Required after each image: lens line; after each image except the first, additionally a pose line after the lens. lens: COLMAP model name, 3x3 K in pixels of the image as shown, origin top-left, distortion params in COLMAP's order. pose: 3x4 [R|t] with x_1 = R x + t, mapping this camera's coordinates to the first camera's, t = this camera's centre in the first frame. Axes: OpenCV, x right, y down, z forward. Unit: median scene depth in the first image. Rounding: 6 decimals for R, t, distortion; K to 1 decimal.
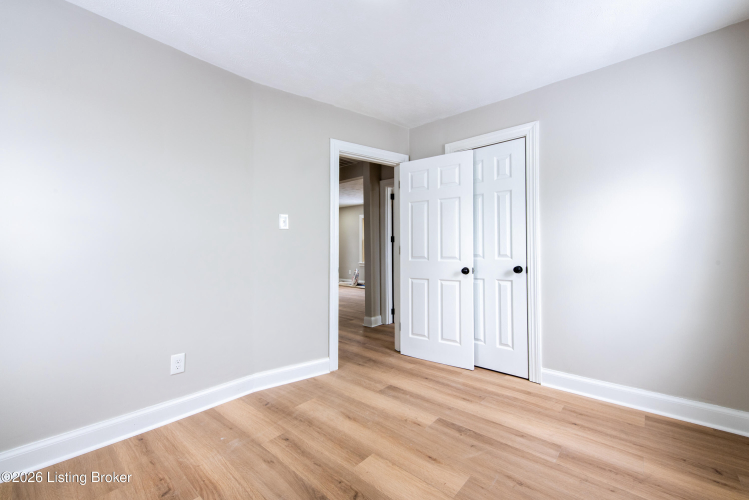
lens RADIAL K [[345.7, 0, 369.9], [0, 345.7, 250.0], [0, 0, 1]] dist [0.002193, 0.000245]
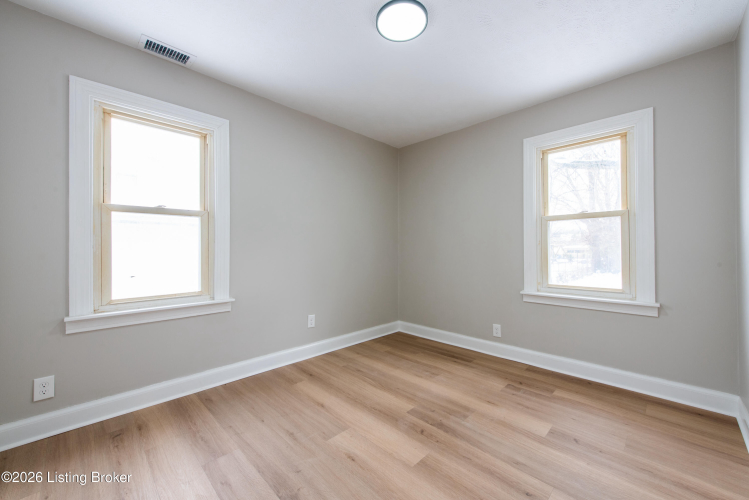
lens RADIAL K [[312.0, 0, 370.6], [0, 312.0, 246.1], [0, 0, 1]] dist [-0.004577, -0.000104]
pose [[-0.998346, 0.004997, 0.057277, 0.072855], [0.004485, 0.999949, -0.009070, 0.005836], [-0.057320, -0.008798, -0.998317, 1.920296]]
